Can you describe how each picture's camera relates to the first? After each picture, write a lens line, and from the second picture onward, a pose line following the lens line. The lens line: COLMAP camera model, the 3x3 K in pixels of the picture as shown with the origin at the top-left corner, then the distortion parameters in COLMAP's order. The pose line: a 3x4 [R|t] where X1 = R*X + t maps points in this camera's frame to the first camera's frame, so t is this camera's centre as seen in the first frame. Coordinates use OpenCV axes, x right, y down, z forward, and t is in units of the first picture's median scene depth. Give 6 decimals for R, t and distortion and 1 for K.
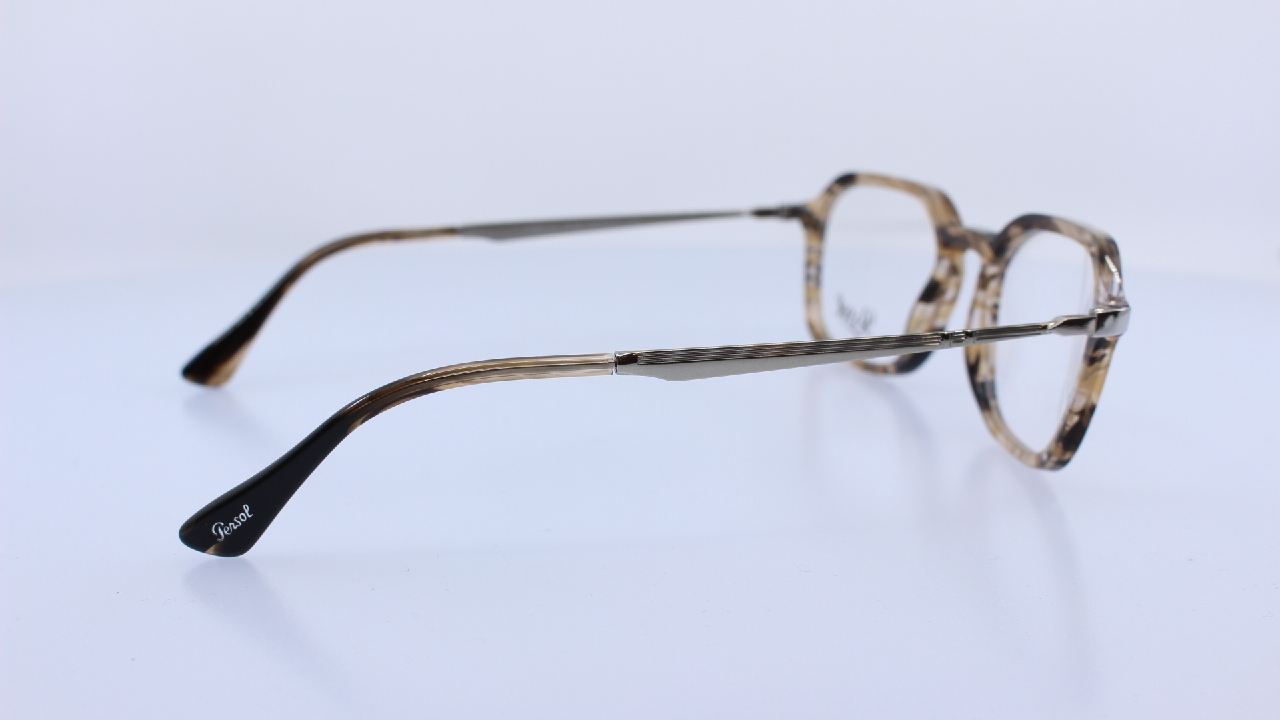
lens RADIAL K [[1708.1, 0, 640.0], [0, 1708.1, 360.0], [0, 0, 1]] dist [-0.052223, 0.018912]
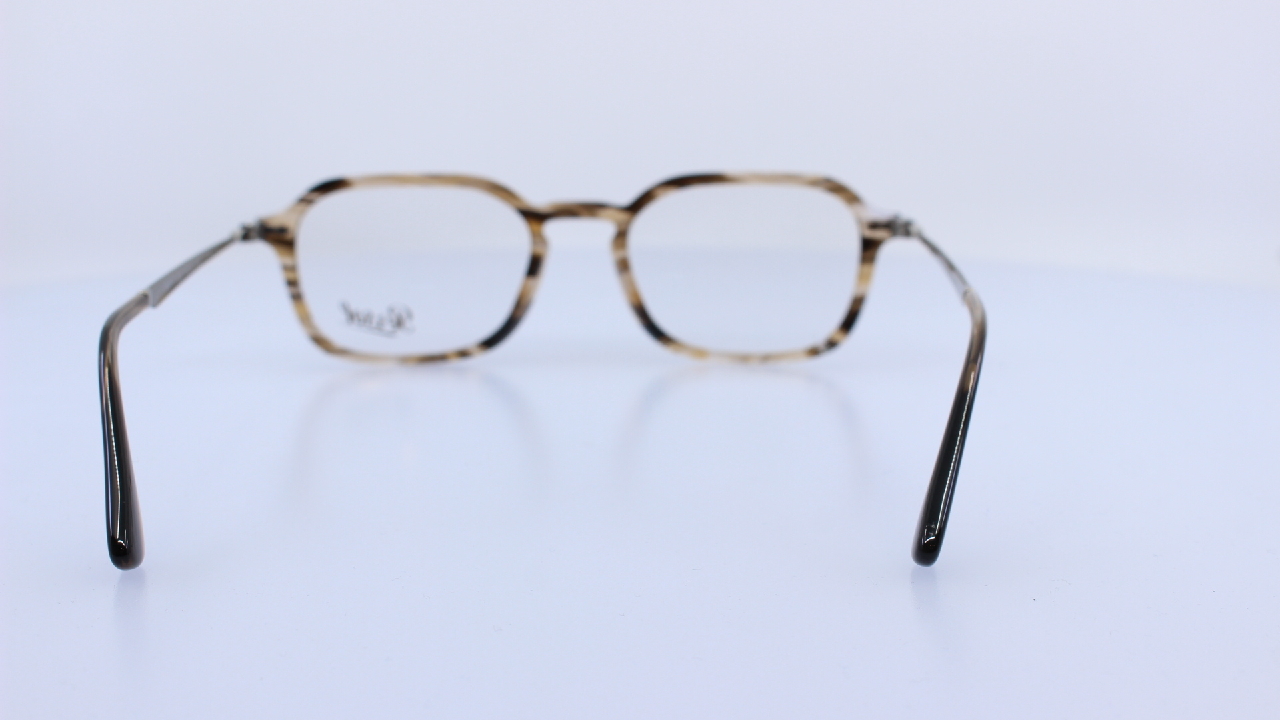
lens RADIAL K [[1708.1, 0, 640.0], [0, 1708.1, 360.0], [0, 0, 1]] dist [-0.052223, 0.018912]
pose [[0.255674, -0.206015, 0.944557, -0.825078], [0.206437, 0.966130, 0.154841, -0.131094], [-0.944465, 0.155403, 0.289544, 0.594351]]
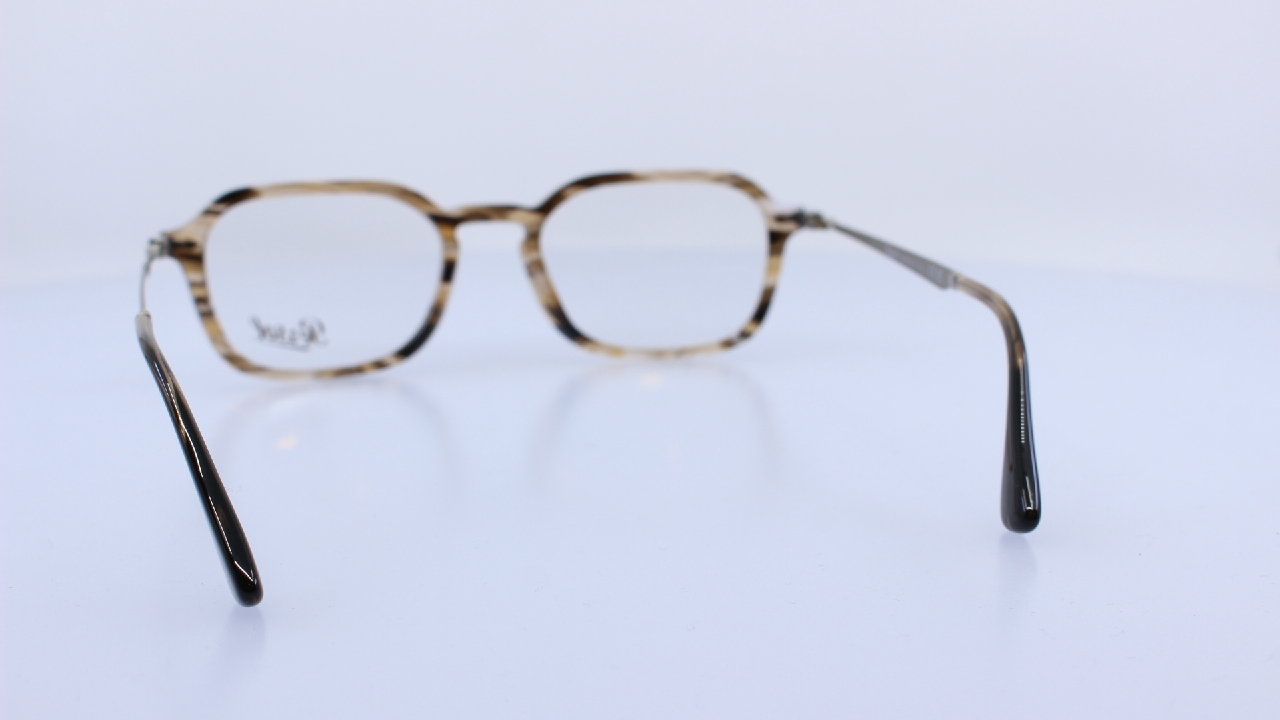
lens RADIAL K [[1708.1, 0, 640.0], [0, 1708.1, 360.0], [0, 0, 1]] dist [-0.052223, 0.018912]
pose [[-0.007994, -0.208884, 0.977908, -0.858793], [0.212685, 0.955208, 0.205774, -0.174420], [-0.977088, 0.209632, 0.036791, 0.811395]]
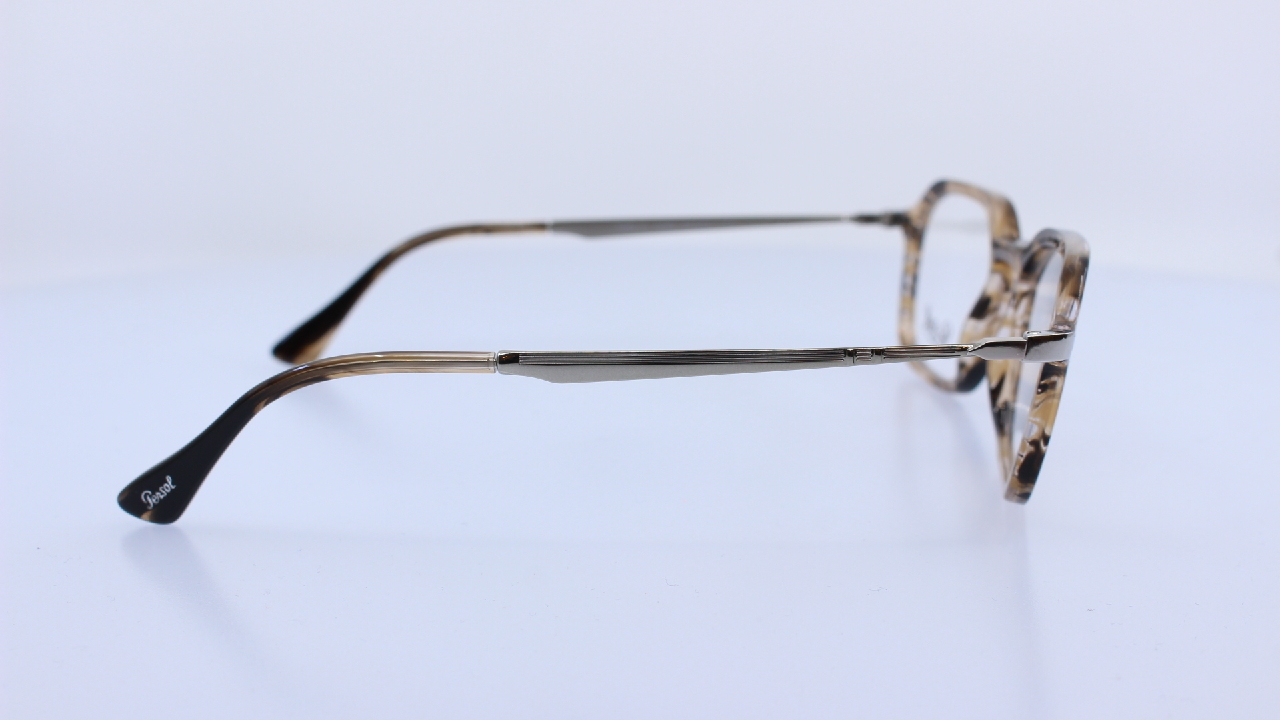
lens RADIAL K [[1708.1, 0, 640.0], [0, 1708.1, 360.0], [0, 0, 1]] dist [-0.052223, 0.018912]
pose [[0.966200, 0.053266, -0.252232, 0.217118], [-0.052666, 0.998570, 0.009132, -0.008779], [0.252358, 0.004460, 0.967624, 0.030850]]
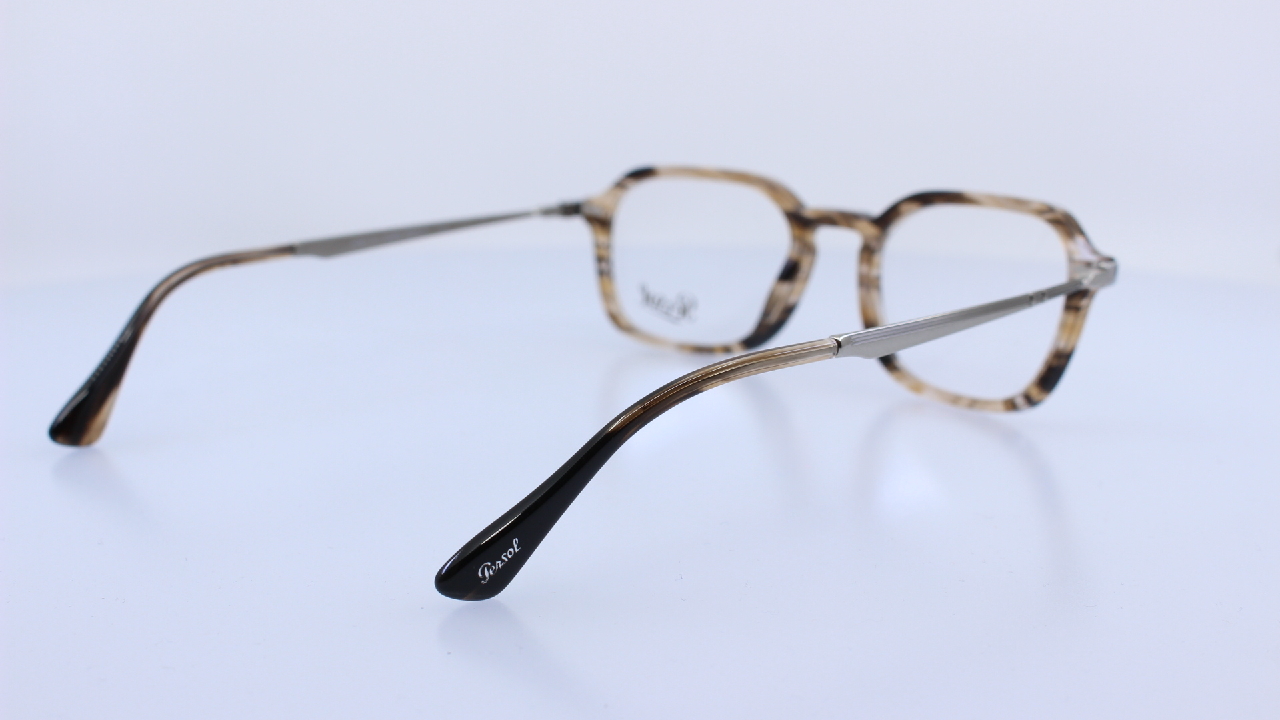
lens RADIAL K [[1708.1, 0, 640.0], [0, 1708.1, 360.0], [0, 0, 1]] dist [-0.052223, 0.018912]
pose [[0.866038, -0.104068, 0.489027, -0.423413], [0.105767, 0.994095, 0.024242, -0.019007], [-0.488662, 0.030728, 0.871932, 0.101400]]
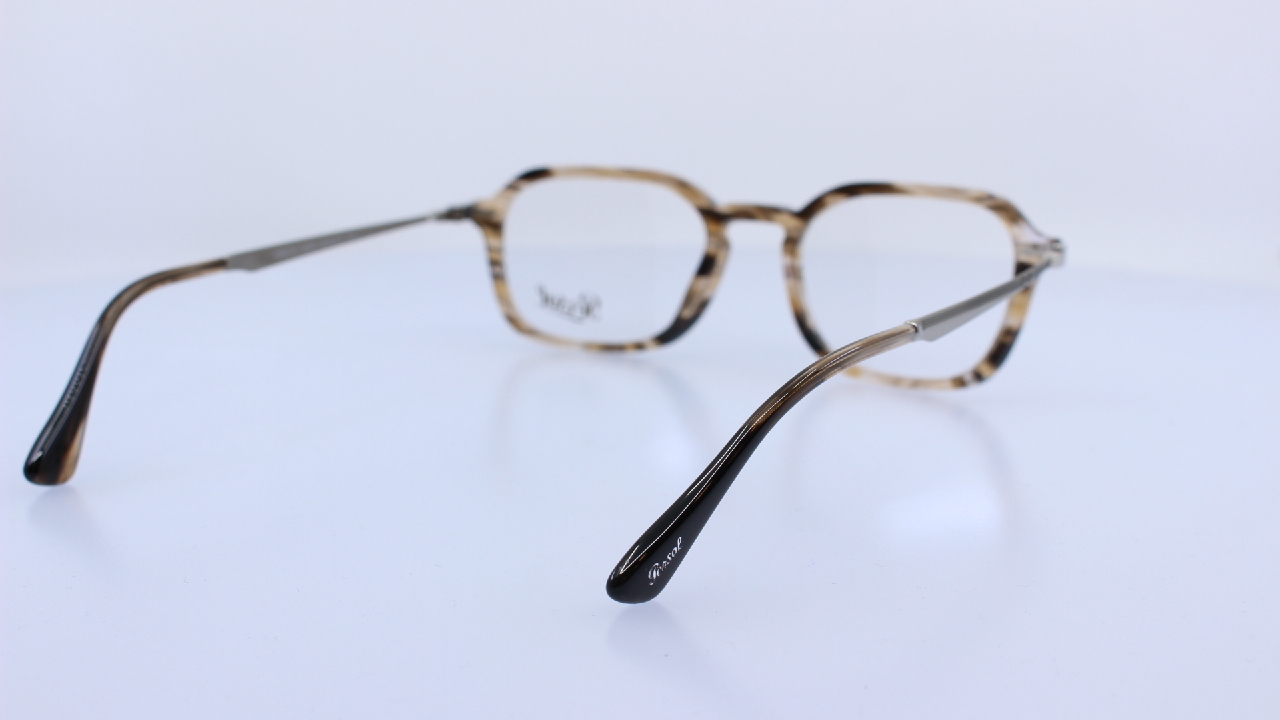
lens RADIAL K [[1708.1, 0, 640.0], [0, 1708.1, 360.0], [0, 0, 1]] dist [-0.052223, 0.018912]
pose [[0.705320, -0.146453, 0.693596, -0.602321], [0.150032, 0.987102, 0.055858, -0.045389], [-0.692831, 0.064664, 0.718195, 0.230276]]
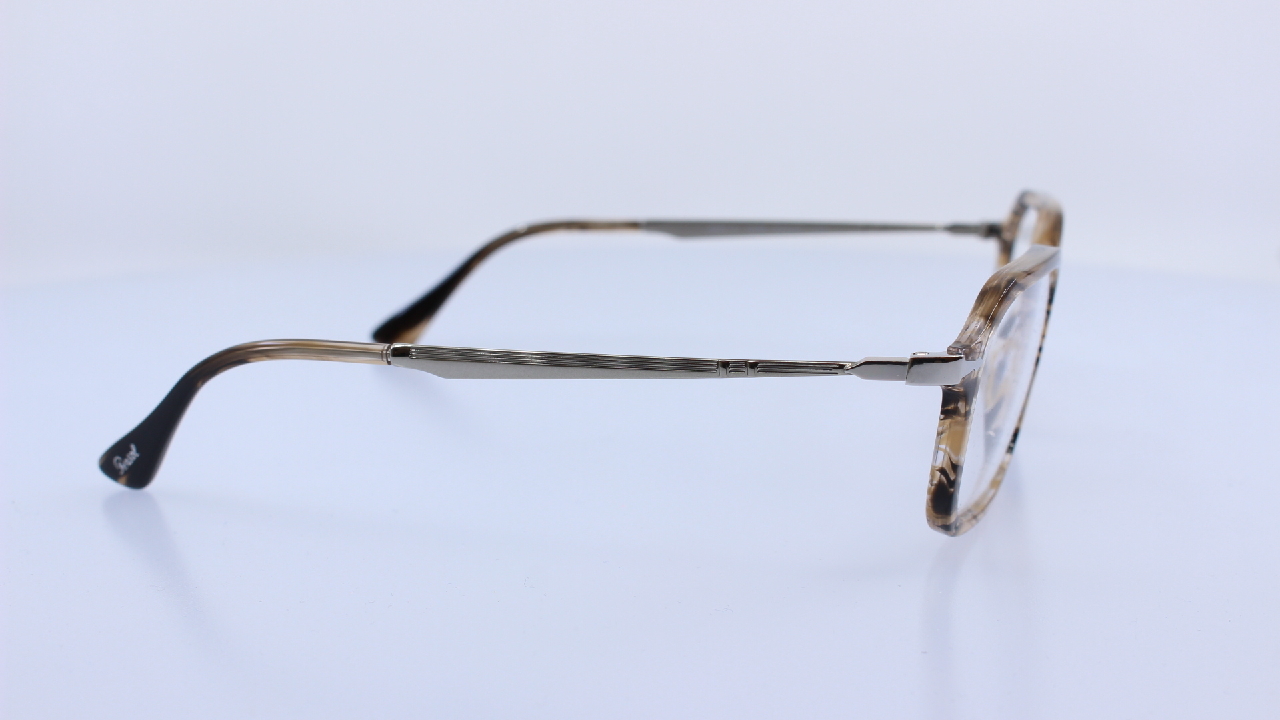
lens RADIAL K [[1708.1, 0, 640.0], [0, 1708.1, 360.0], [0, 0, 1]] dist [-0.052223, 0.018912]
pose [[0.866177, 0.104668, -0.488654, 0.419459], [-0.102715, 0.994231, 0.030891, -0.028435], [0.489068, 0.023435, 0.871931, 0.117258]]
